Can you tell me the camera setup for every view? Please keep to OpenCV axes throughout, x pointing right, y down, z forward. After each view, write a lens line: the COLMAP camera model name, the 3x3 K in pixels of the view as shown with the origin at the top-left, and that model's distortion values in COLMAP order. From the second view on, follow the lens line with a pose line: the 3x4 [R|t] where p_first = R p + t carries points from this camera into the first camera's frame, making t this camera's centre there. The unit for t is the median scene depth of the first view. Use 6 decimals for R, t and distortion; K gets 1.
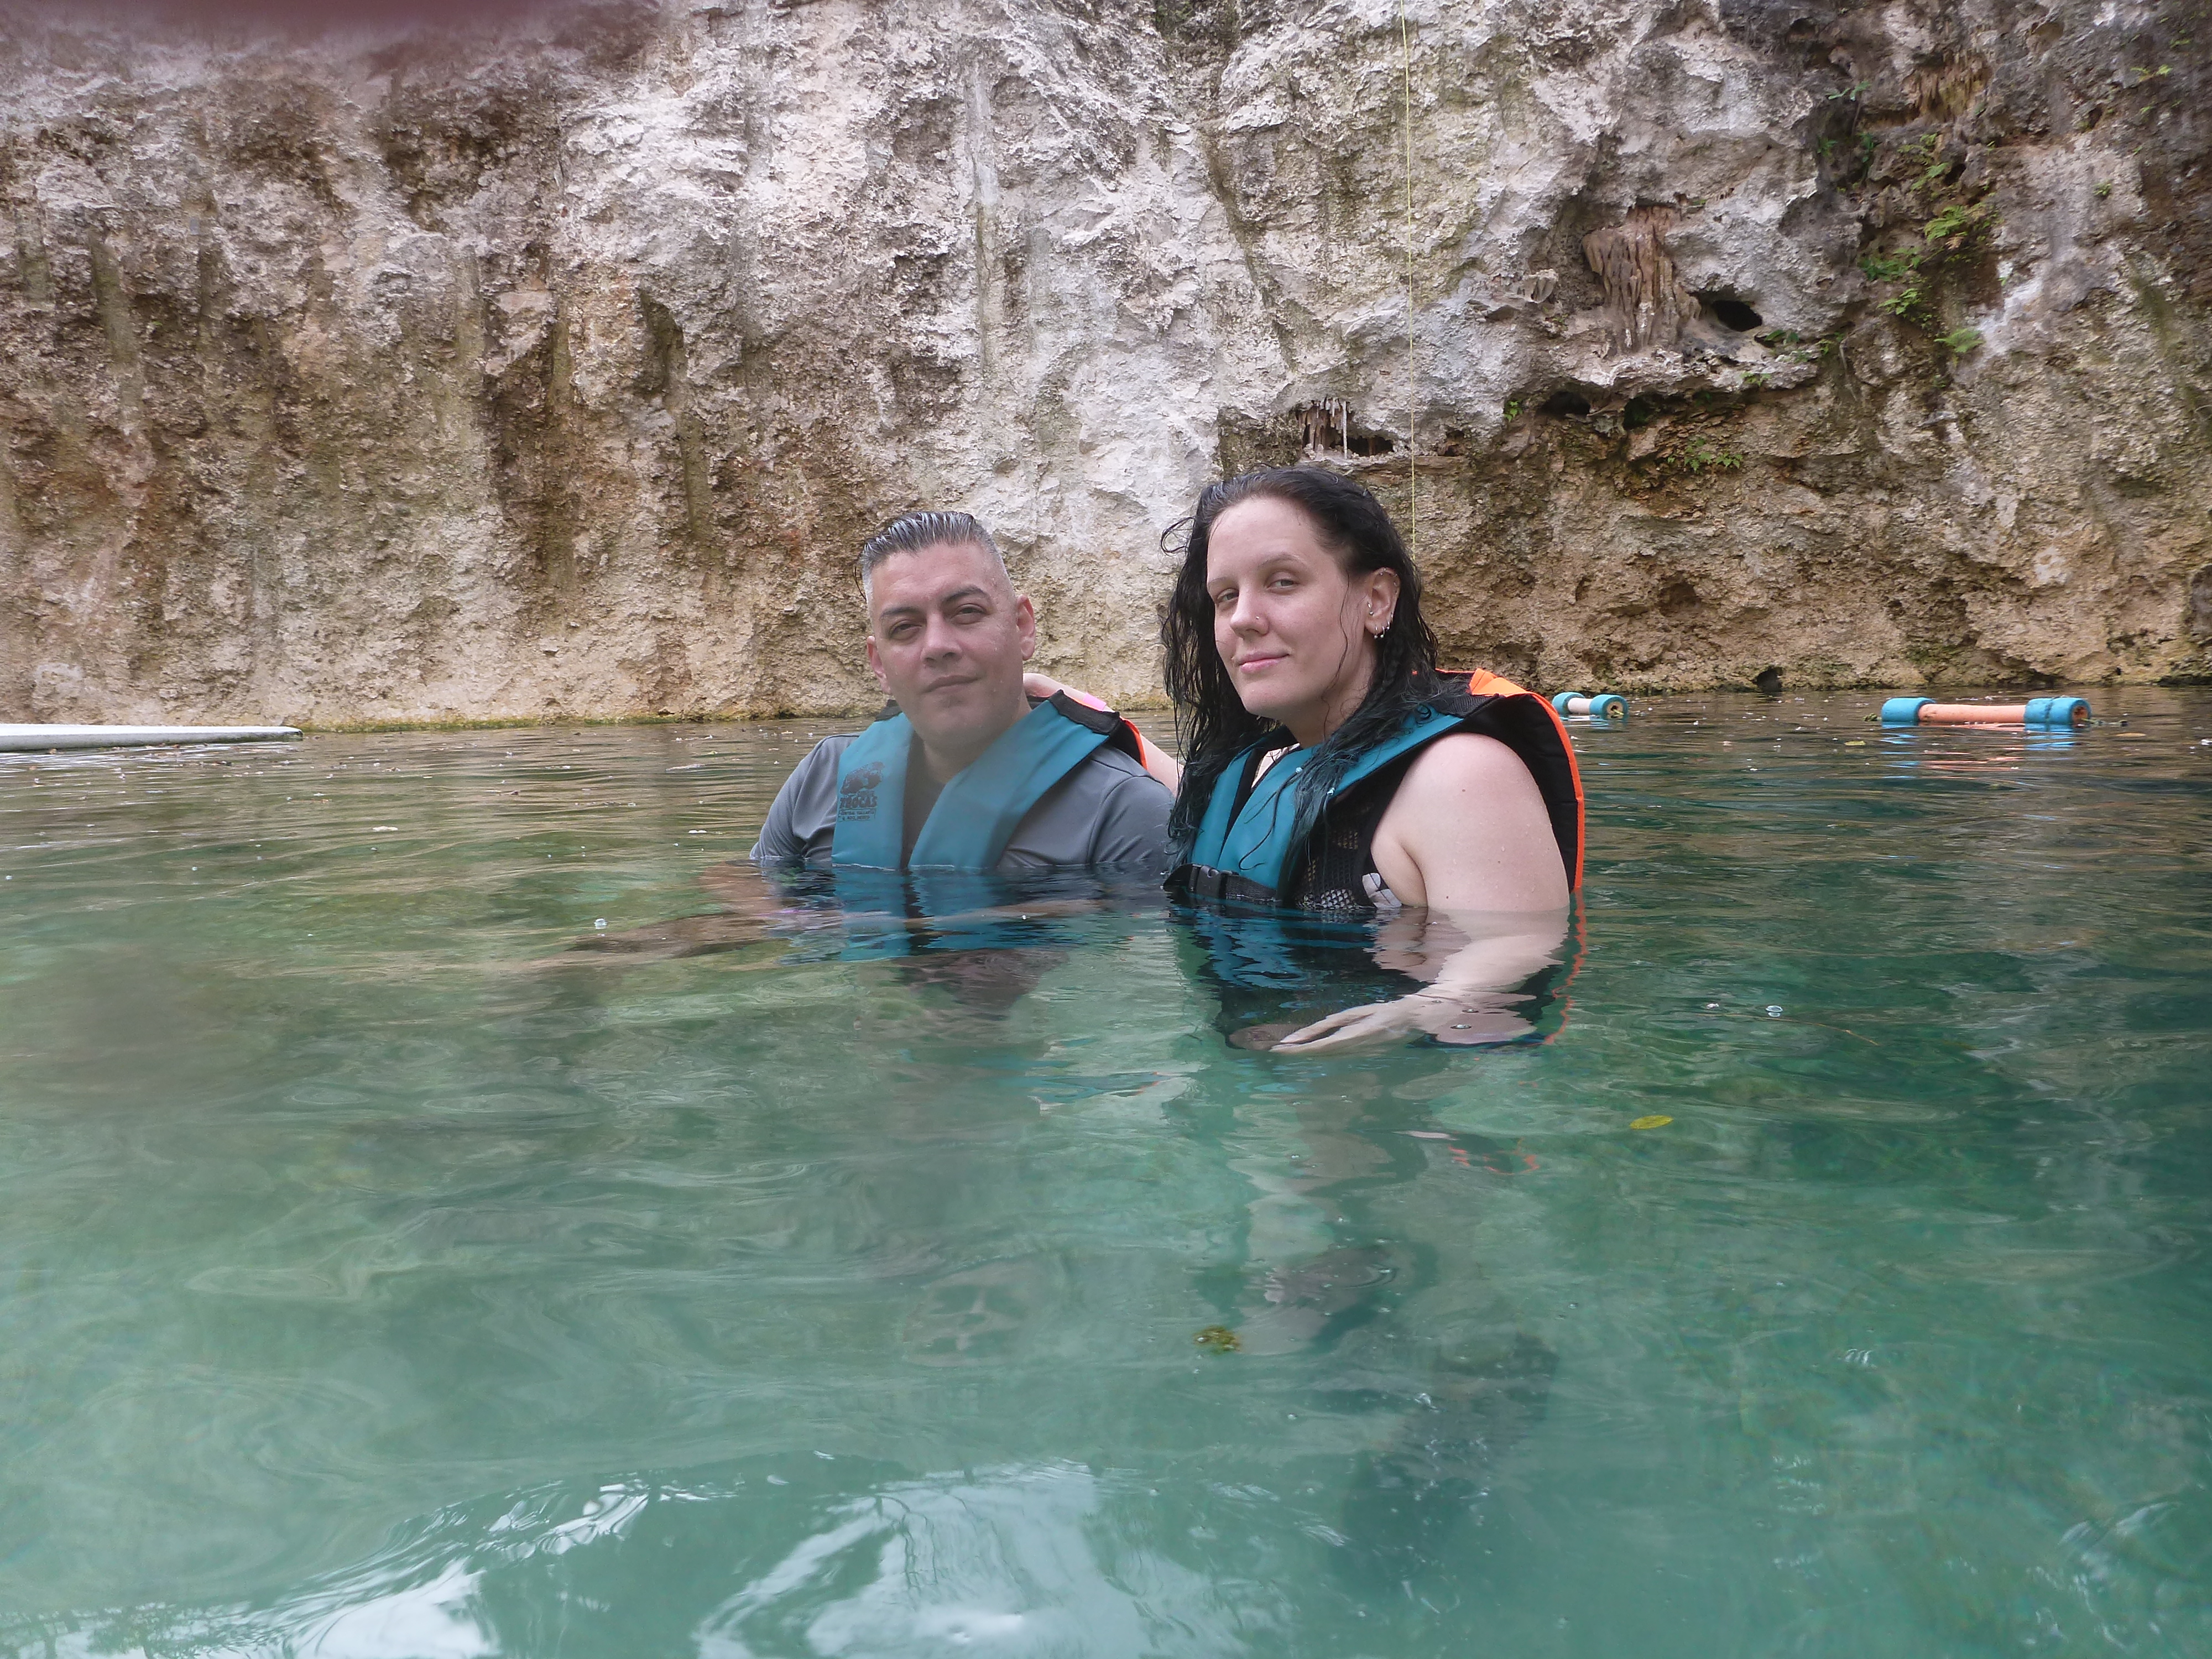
lens RADIAL K [[1834.3, 0, 1110.0], [0, 1834.3, 813.7], [0, 0, 1]] dist [-0.019908, -0.006913]
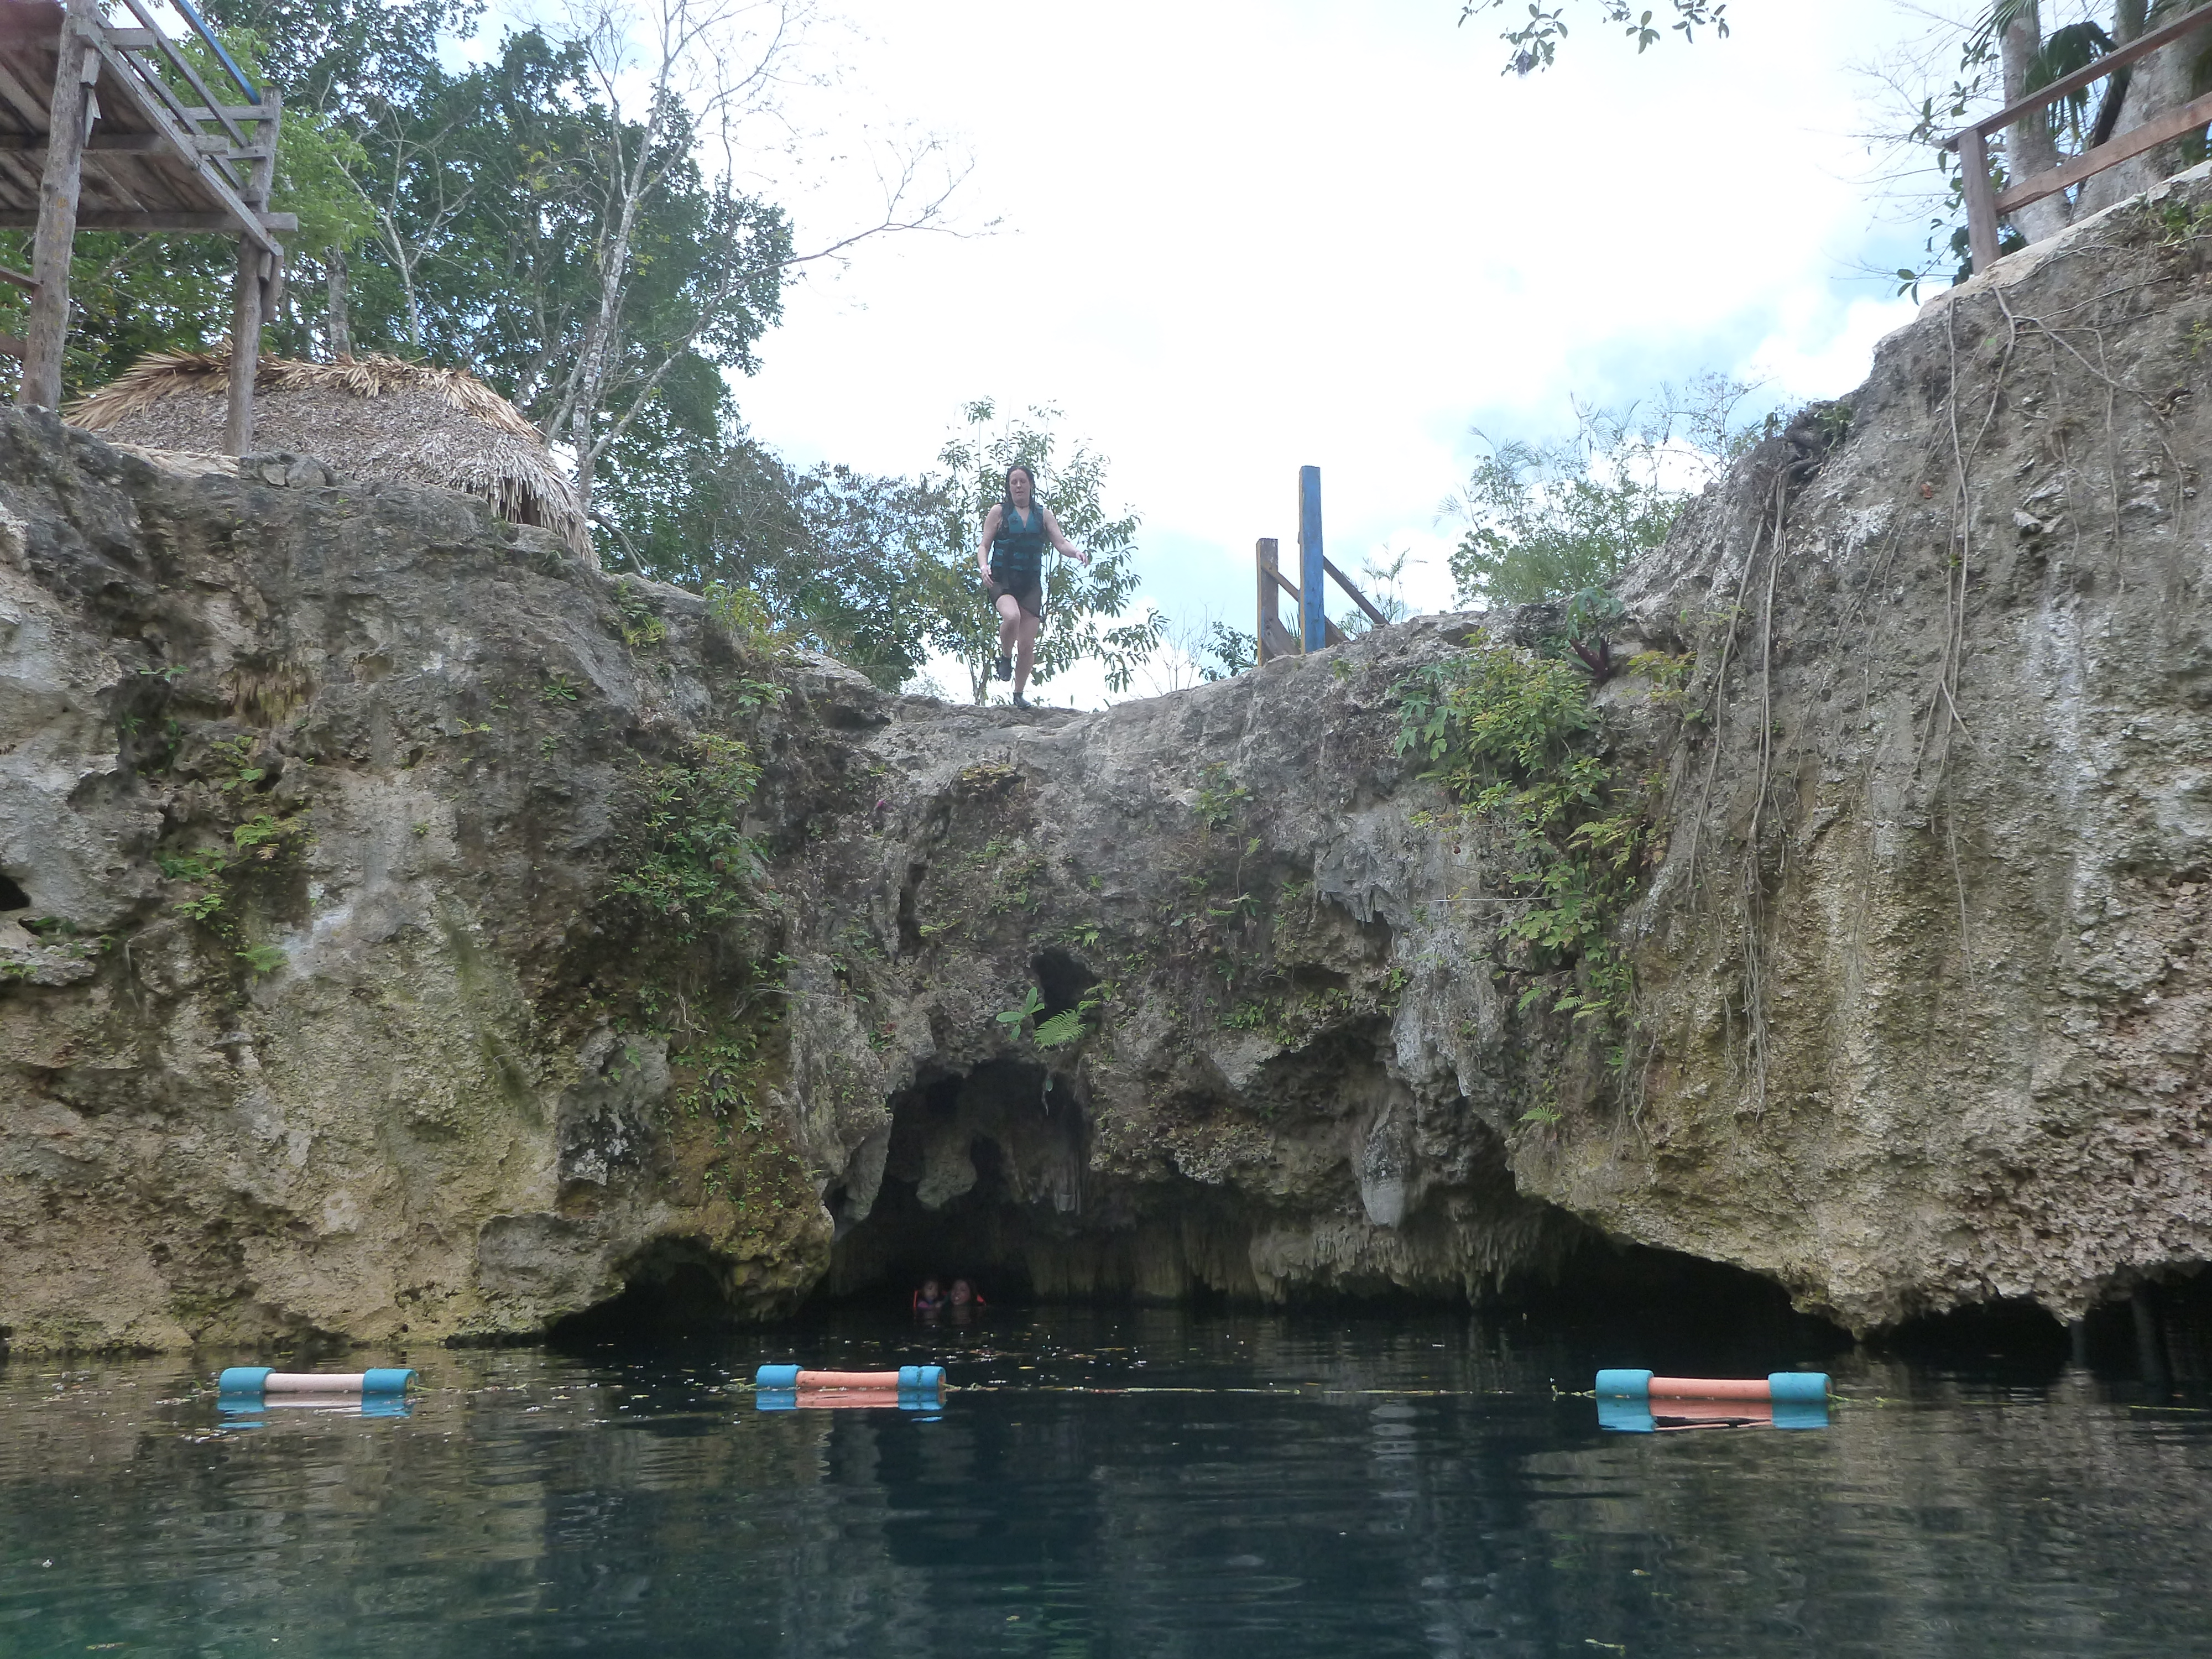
lens RADIAL K [[1834.3, 0, 1099.5], [0, 1834.3, 829.0], [0, 0, 1]] dist [-0.019908, -0.006913]
pose [[0.596951, 0.186894, 0.780205, -0.009069], [0.063556, 0.958415, -0.278211, -0.040005], [-0.799756, 0.215665, 0.560248, 0.137216]]
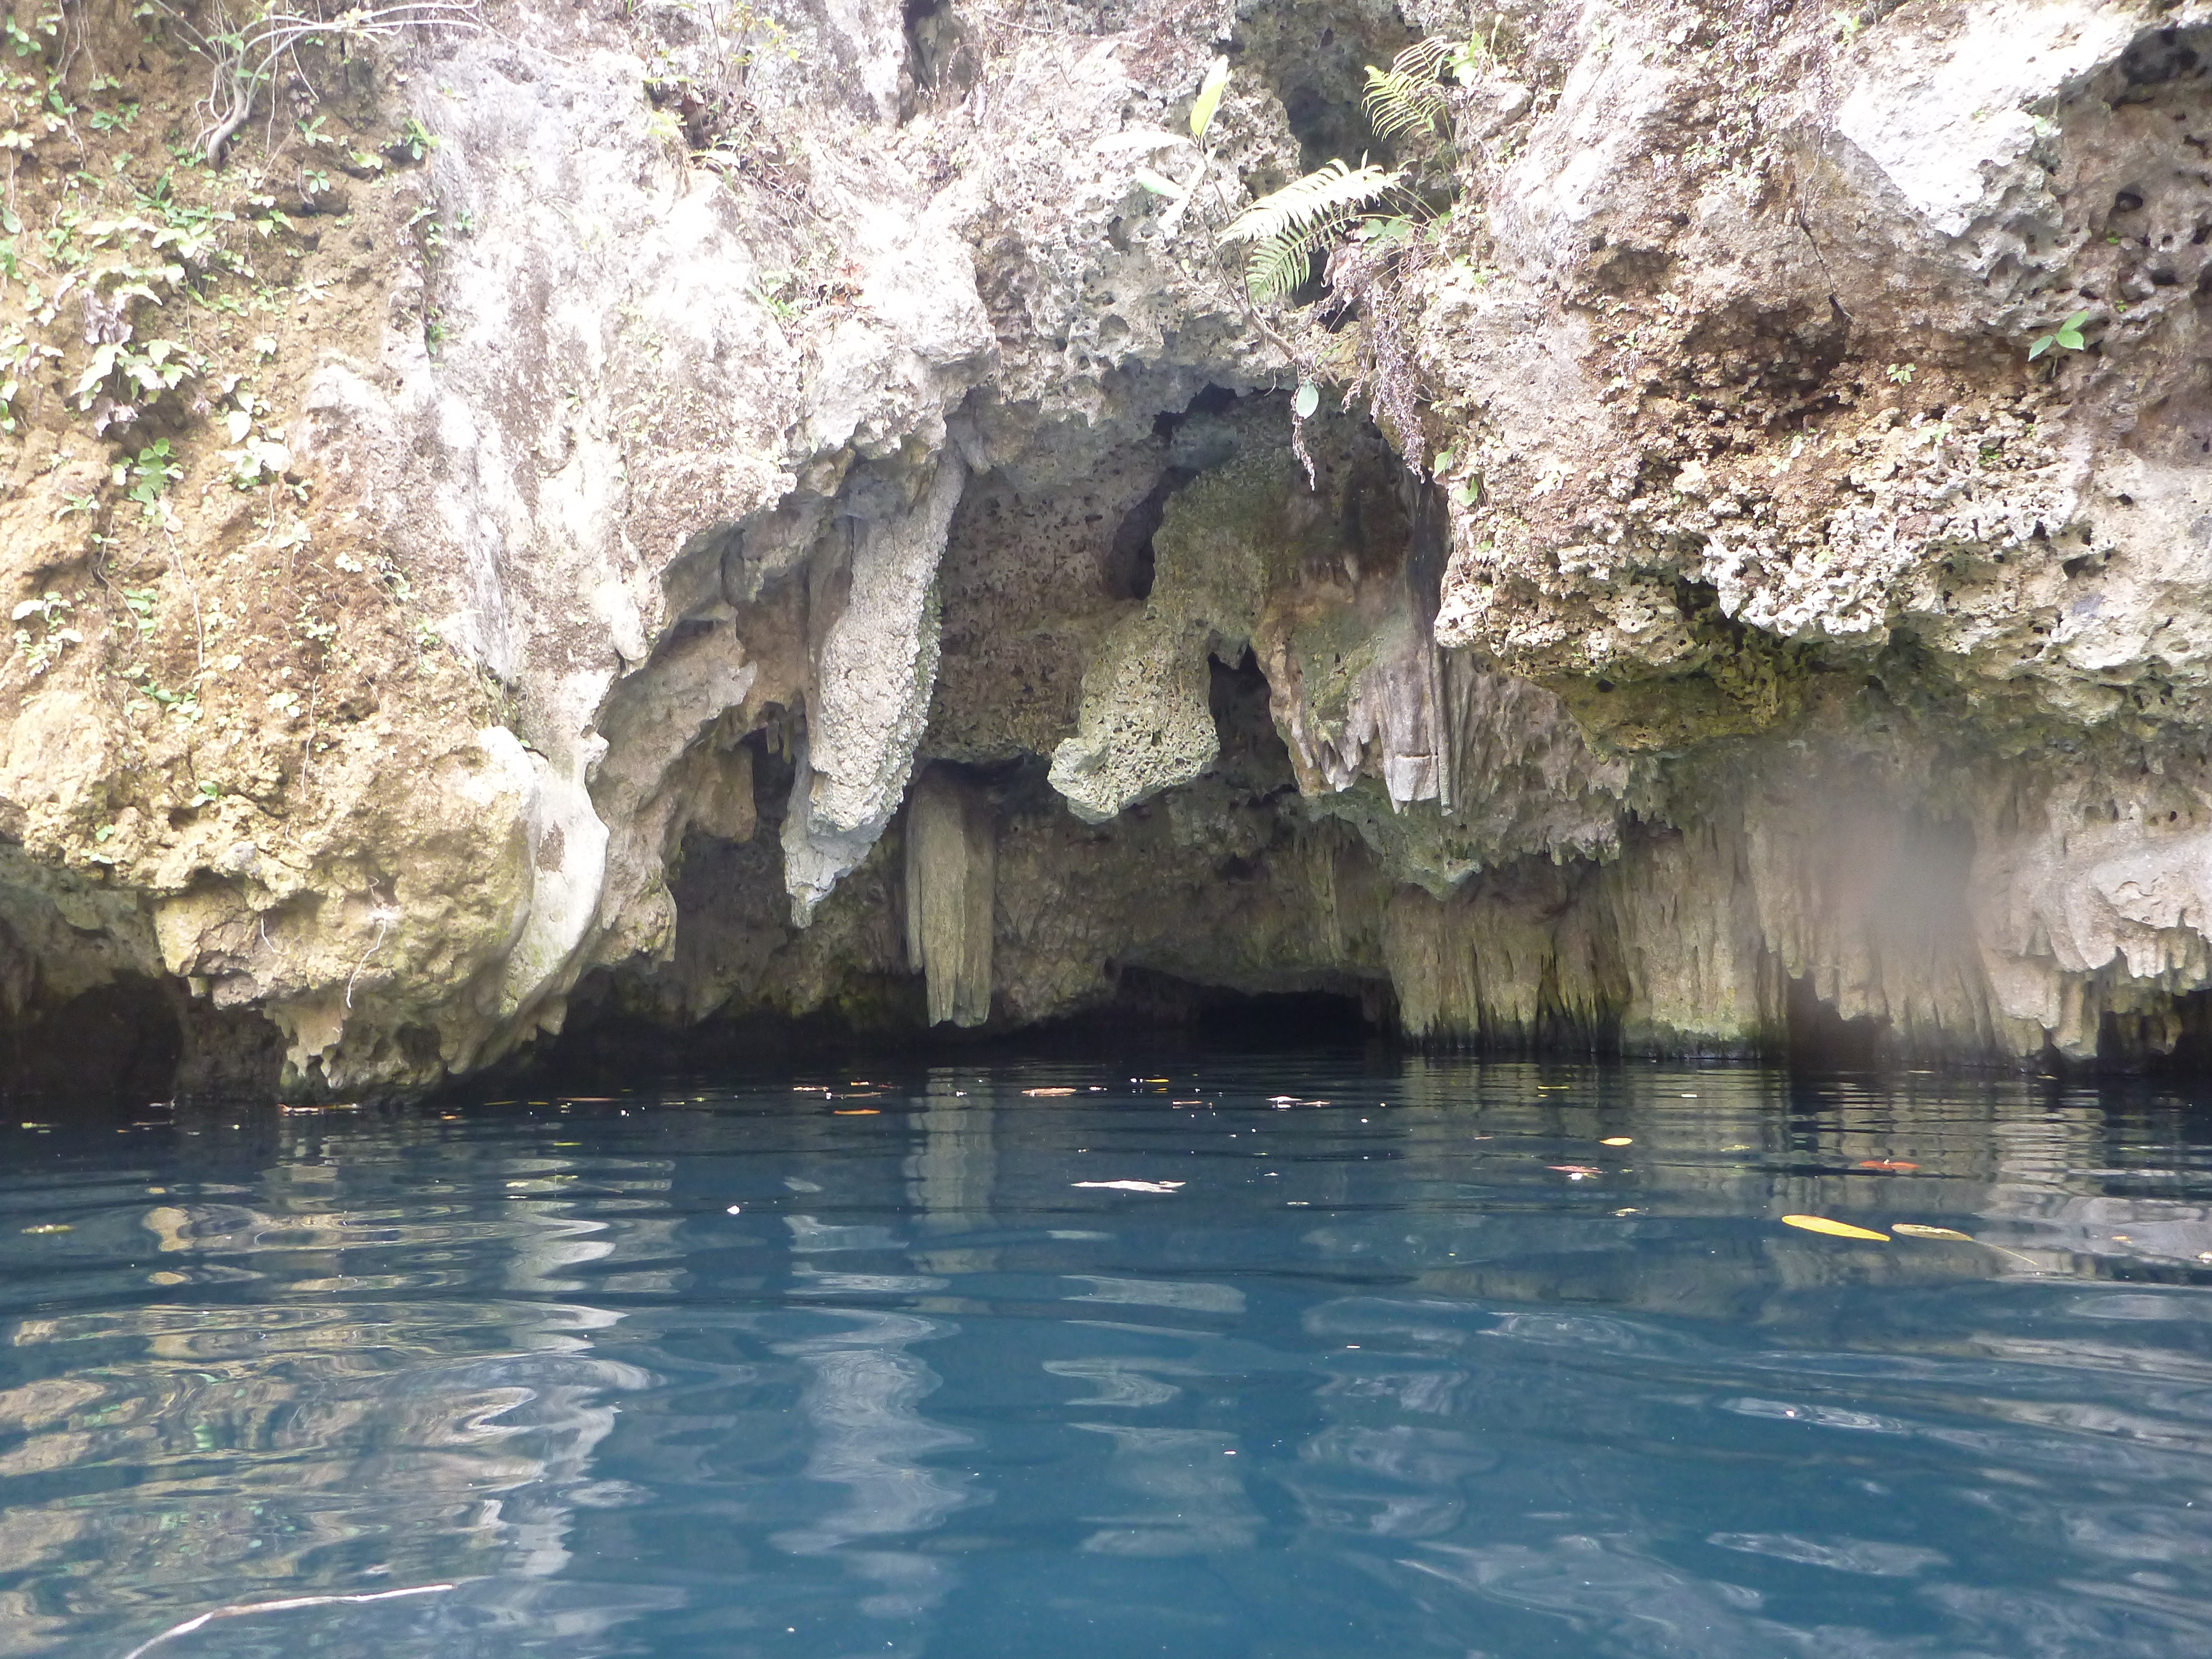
lens RADIAL K [[1834.3, 0, 1114.3], [0, 1834.3, 824.1], [0, 0, 1]] dist [-0.019908, -0.006913]
pose [[0.812635, 0.067322, 0.578871, 0.649945], [0.038093, 0.985045, -0.168035, -0.059176], [-0.581526, 0.158602, 0.797918, 0.573837]]
